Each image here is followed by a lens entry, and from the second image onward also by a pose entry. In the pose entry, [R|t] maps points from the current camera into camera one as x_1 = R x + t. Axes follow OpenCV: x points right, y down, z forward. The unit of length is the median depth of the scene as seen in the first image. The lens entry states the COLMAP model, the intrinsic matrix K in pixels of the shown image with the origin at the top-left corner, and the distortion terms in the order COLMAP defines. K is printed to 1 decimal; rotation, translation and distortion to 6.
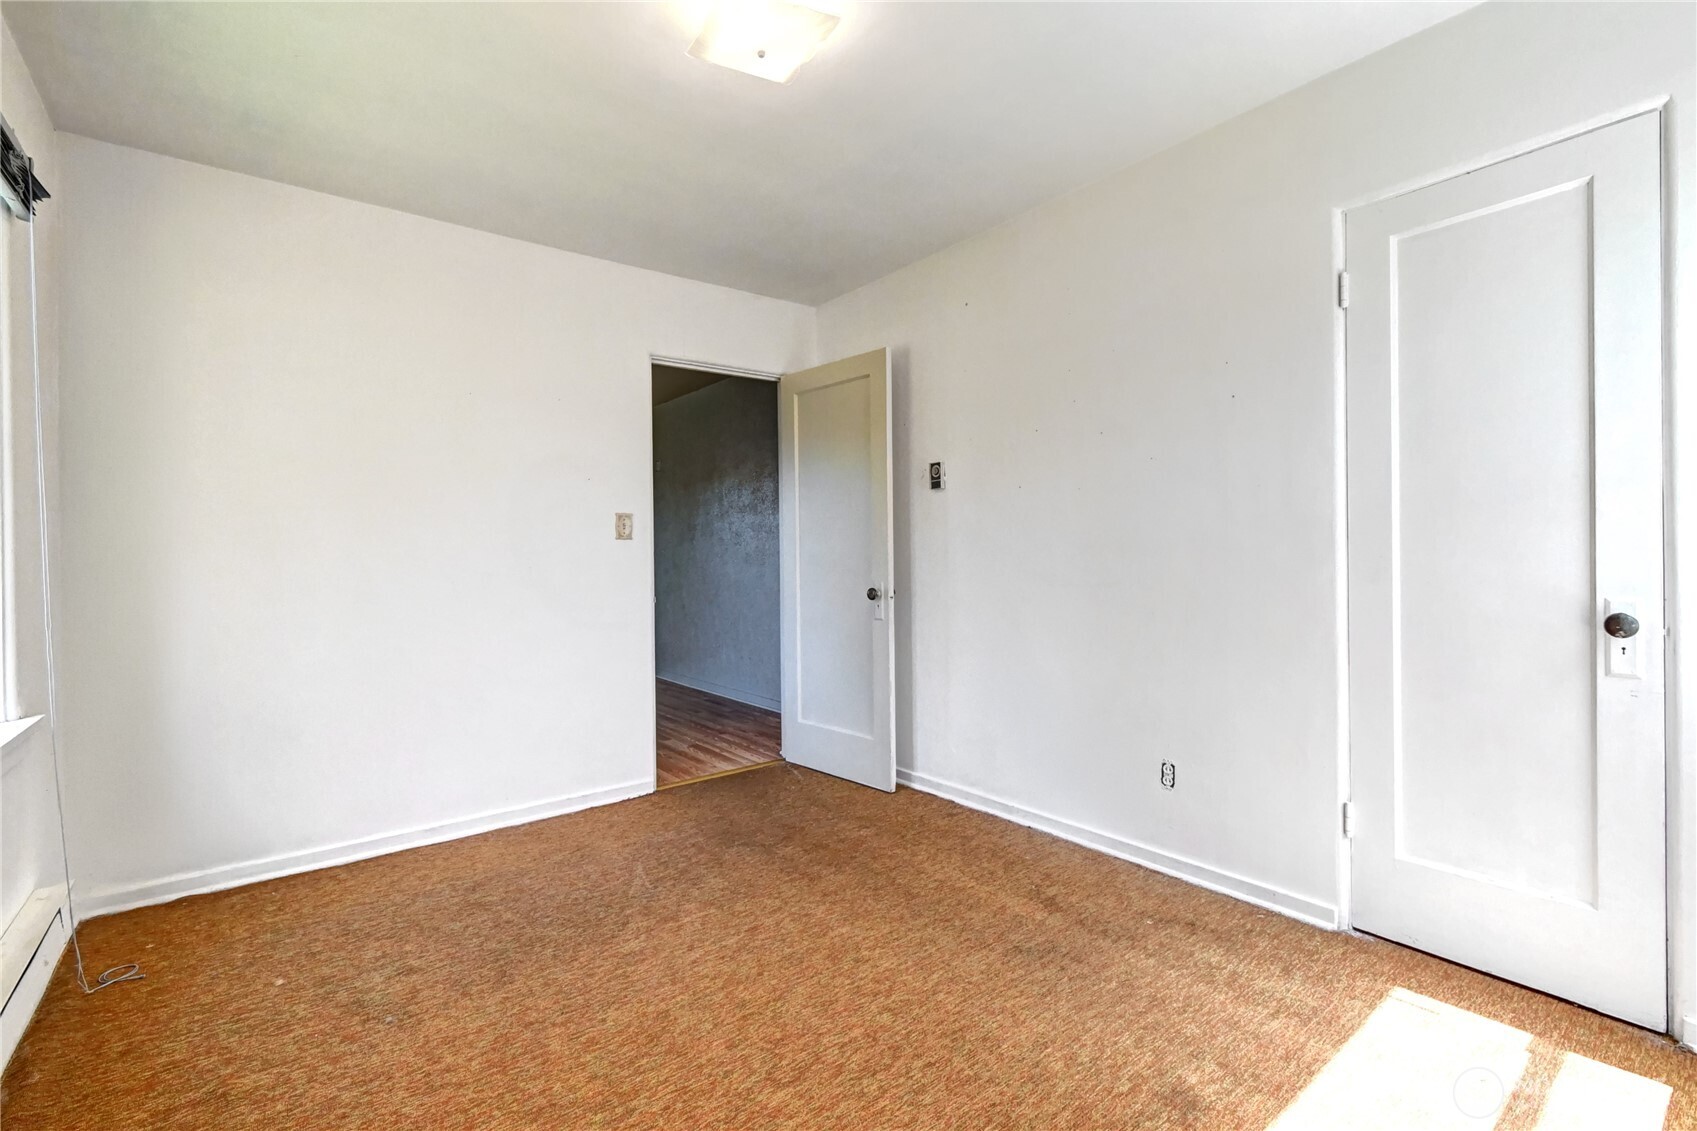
lens RADIAL K [[752.3, 0, 848.5], [0, 752.3, 565.5], [0, 0, 1]] dist [0.003263, 0.000049]
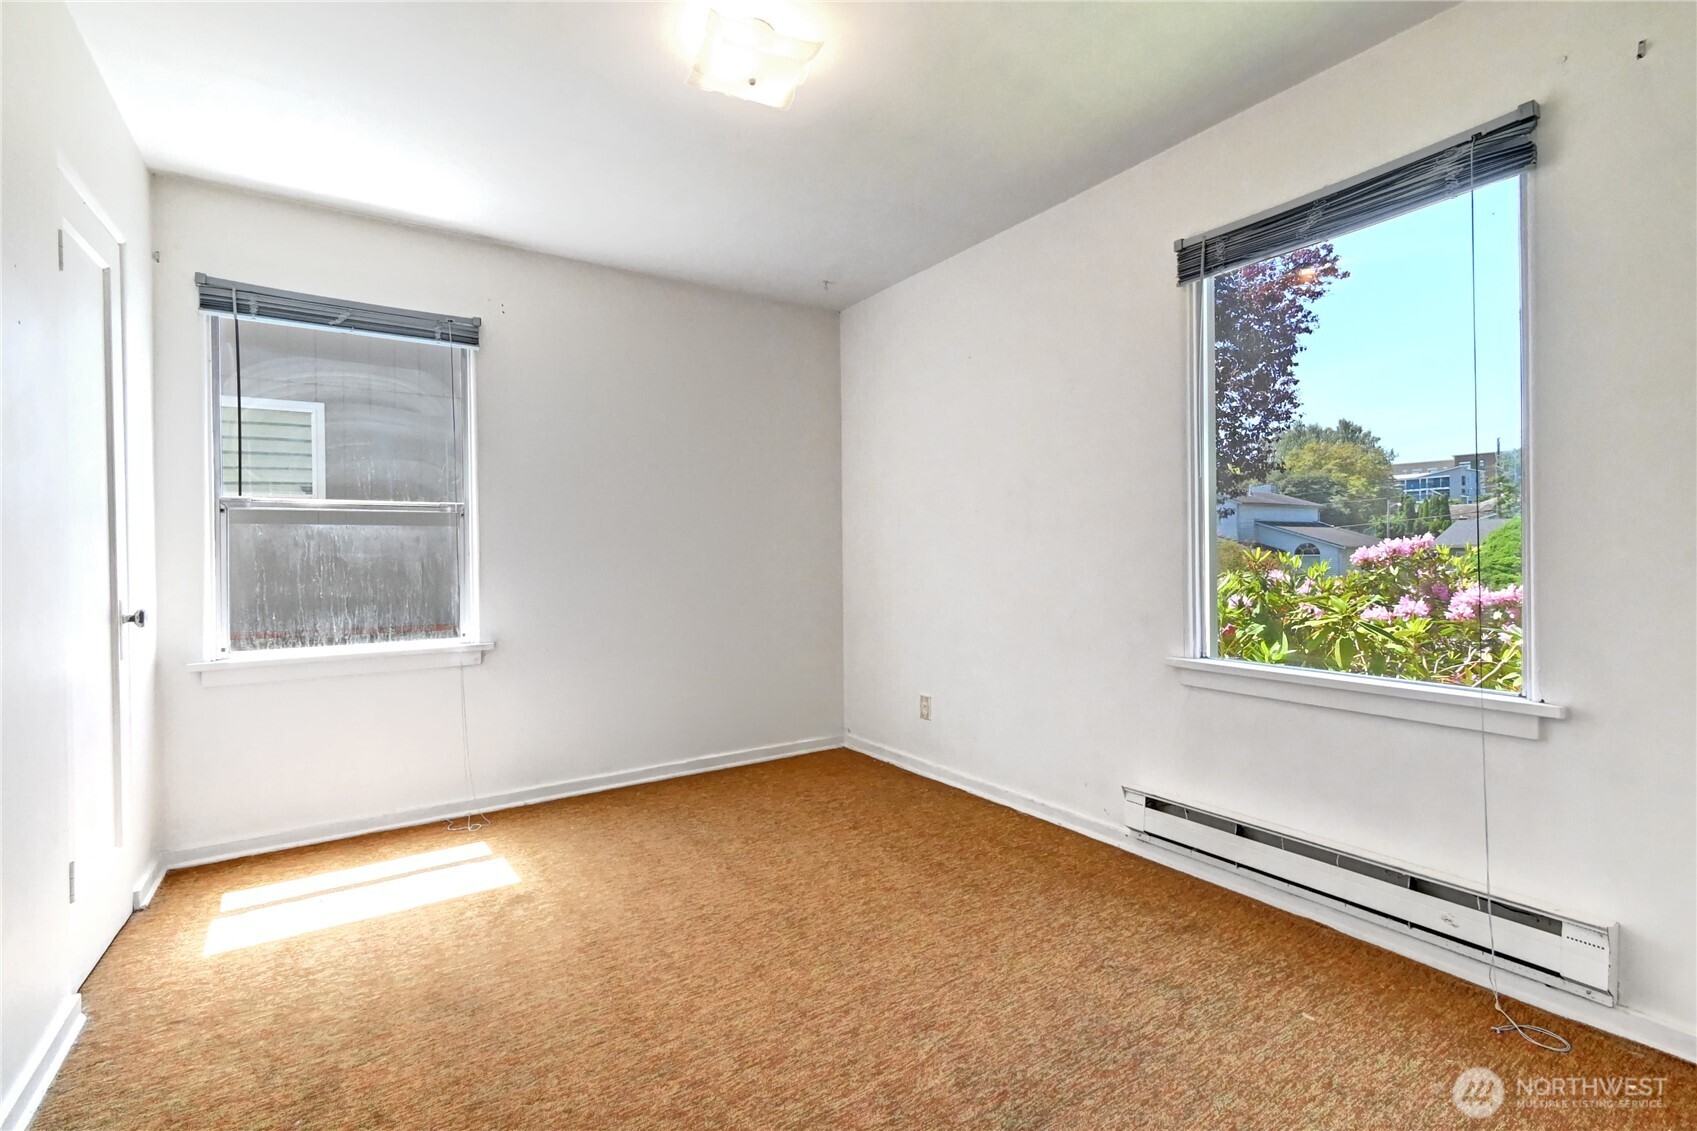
lens RADIAL K [[752.3, 0, 848.5], [0, 752.3, 565.5], [0, 0, 1]] dist [0.003263, 0.000049]
pose [[-0.996424, 0.021217, 0.081791, -0.309403], [0.022679, 0.999598, 0.016991, -0.005467], [-0.081397, 0.018785, -0.996505, 1.986993]]
